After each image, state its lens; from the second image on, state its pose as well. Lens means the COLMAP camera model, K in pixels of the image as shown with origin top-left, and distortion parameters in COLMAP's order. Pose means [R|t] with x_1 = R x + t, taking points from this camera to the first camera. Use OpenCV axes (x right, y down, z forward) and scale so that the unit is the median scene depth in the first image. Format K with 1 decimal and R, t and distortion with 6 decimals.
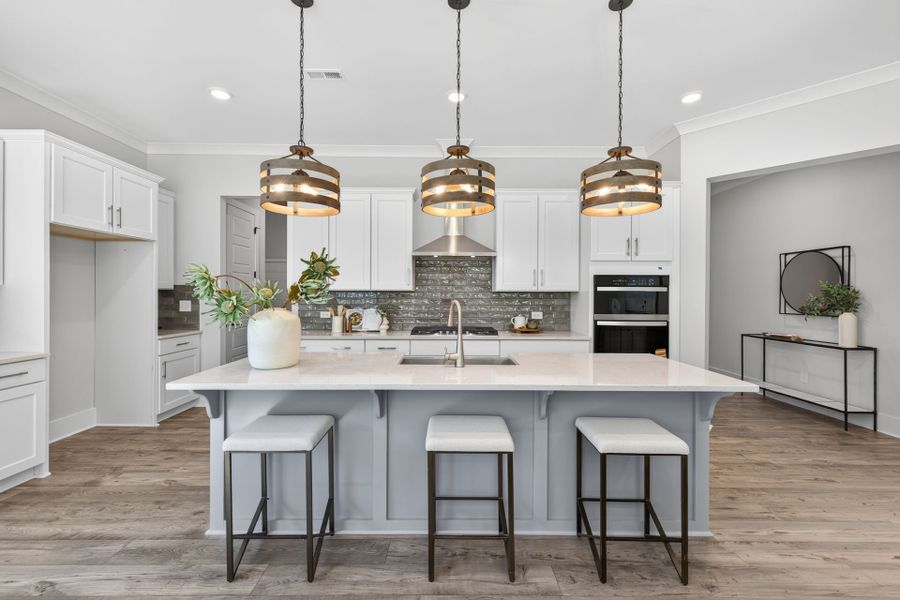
lens RADIAL K [[377.5, 0, 446.0], [0, 377.5, 296.2], [0, 0, 1]] dist [0.009904, -0.000130]
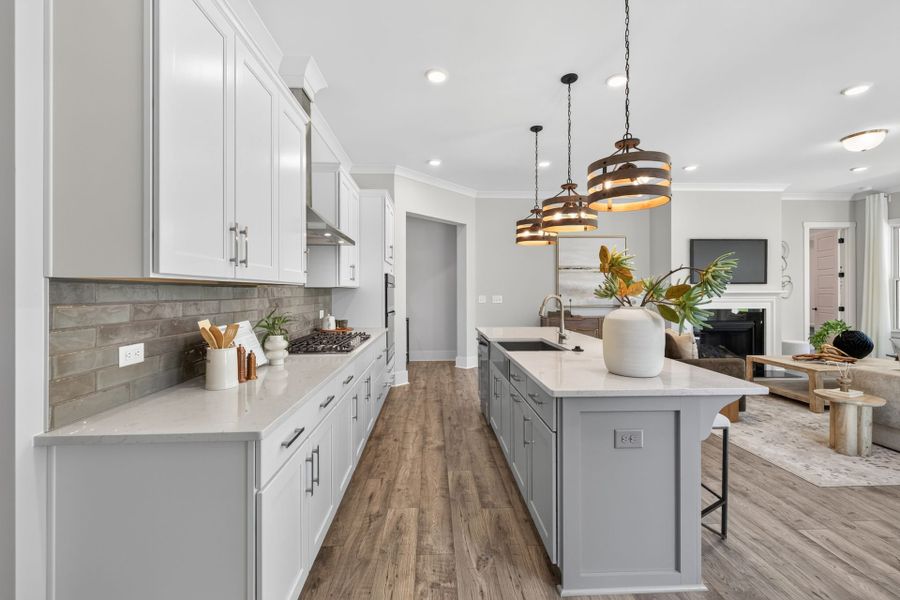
lens RADIAL K [[379.4, 0, 448.5], [0, 379.4, 291.0], [0, 0, 1]] dist [0.002961, -0.000179]
pose [[-0.044776, -0.004341, 0.998988, -0.745651], [0.002981, 0.999986, 0.004479, -0.006285], [-0.998993, 0.003179, -0.044762, 0.836771]]
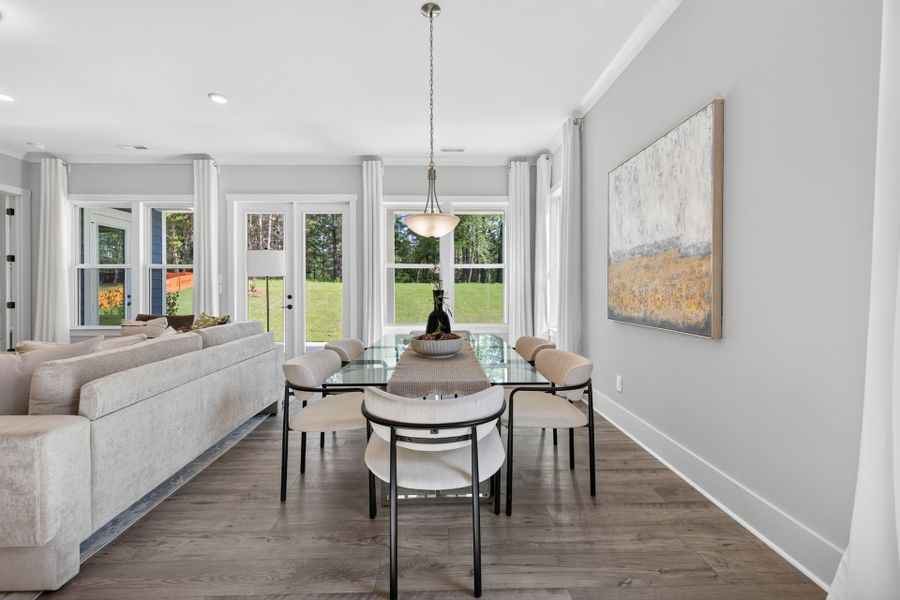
lens RADIAL K [[379.4, 0, 448.5], [0, 379.4, 291.0], [0, 0, 1]] dist [0.002961, -0.000179]
pose [[-0.999622, -0.000333, -0.027506, -0.507769], [-0.000460, 0.999989, 0.004616, 0.036386], [0.027504, 0.004627, -0.999611, 0.262600]]
